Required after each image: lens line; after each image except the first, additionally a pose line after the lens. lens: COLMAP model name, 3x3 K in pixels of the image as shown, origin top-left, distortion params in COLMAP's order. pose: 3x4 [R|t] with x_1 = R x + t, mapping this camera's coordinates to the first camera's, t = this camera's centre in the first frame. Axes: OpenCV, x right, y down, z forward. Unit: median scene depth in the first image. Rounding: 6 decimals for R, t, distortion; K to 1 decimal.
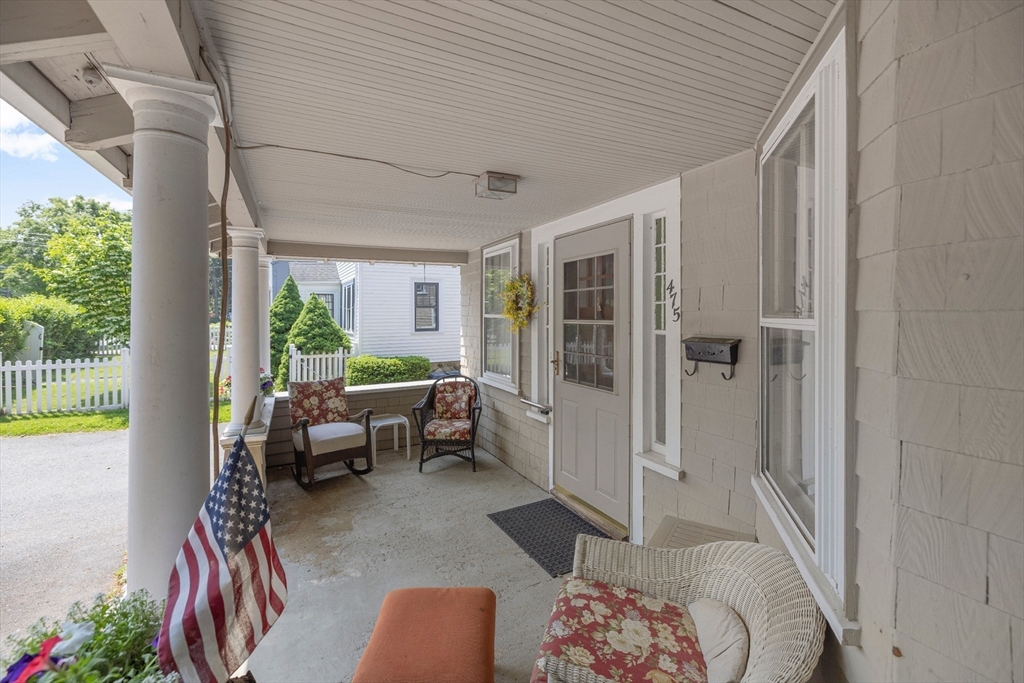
lens RADIAL K [[441.1, 0, 501.0], [0, 441.1, 315.5], [0, 0, 1]] dist [-0.001239, 0.000631]
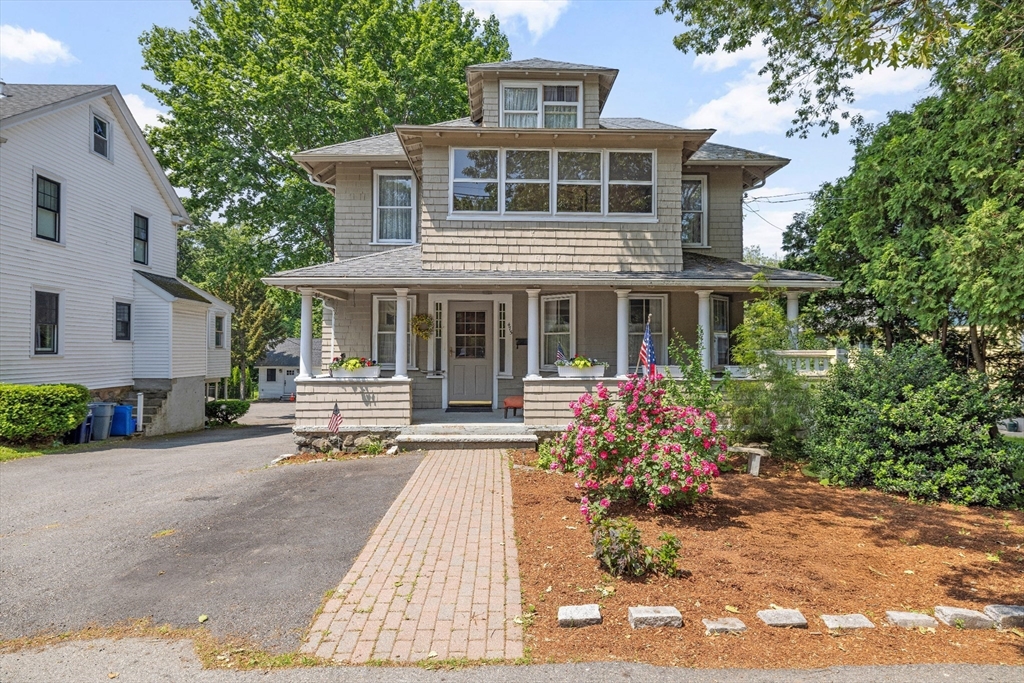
lens RADIAL K [[563.3, 0, 513.1], [0, 563.3, 340.3], [0, 0, 1]] dist [-0.006153, 0.001267]
pose [[0.409856, 0.014725, 0.912031, -3.558869], [-0.000608, 0.999874, -0.015870, 0.126848], [-0.912150, 0.005950, 0.409814, -0.818249]]
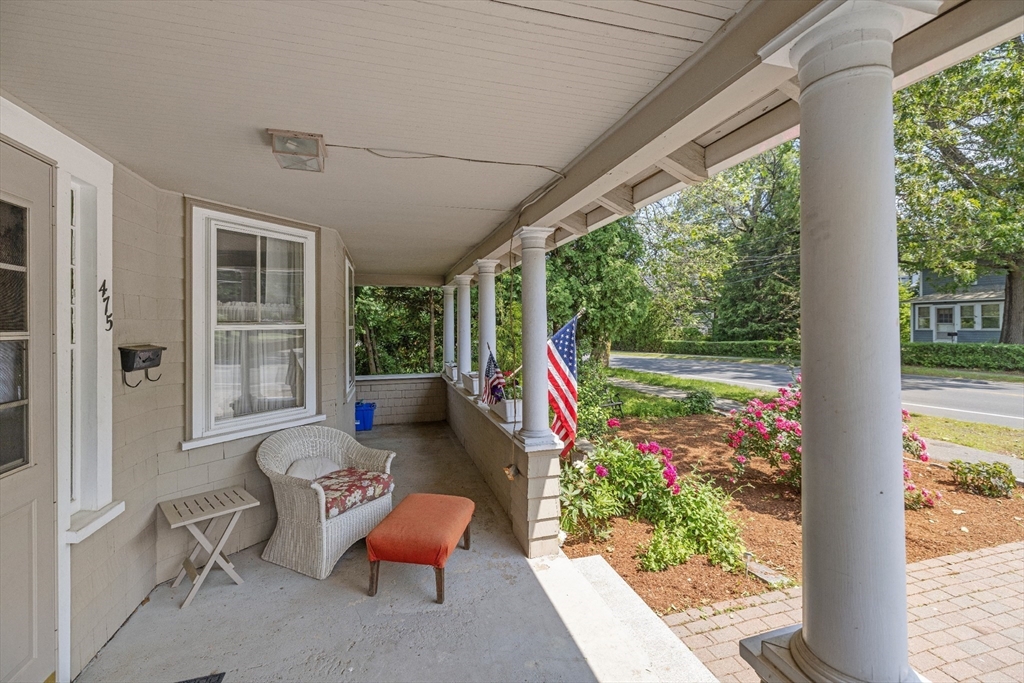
lens RADIAL K [[441.1, 0, 508.6], [0, 441.1, 332.5], [0, 0, 1]] dist [-0.001239, 0.000631]
pose [[-0.984716, -0.000524, 0.174169, -0.496692], [0.001388, 0.999940, 0.010854, 0.008916], [-0.174164, 0.010930, -0.984656, 1.667738]]
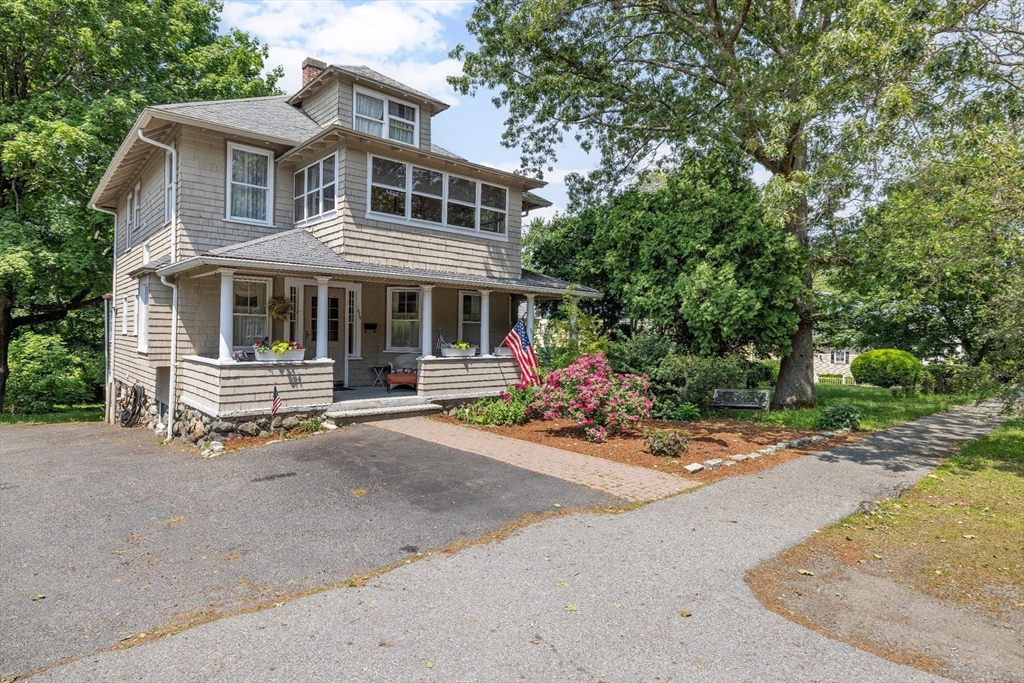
lens RADIAL K [[562.0, 0, 512.1], [0, 562.0, 340.3], [0, 0, 1]] dist [-0.002940, -0.000809]
pose [[-0.271837, -0.015561, 0.962218, -4.581196], [-0.015406, 0.999811, 0.011817, 0.110773], [-0.962220, -0.011611, -0.272025, 1.032549]]
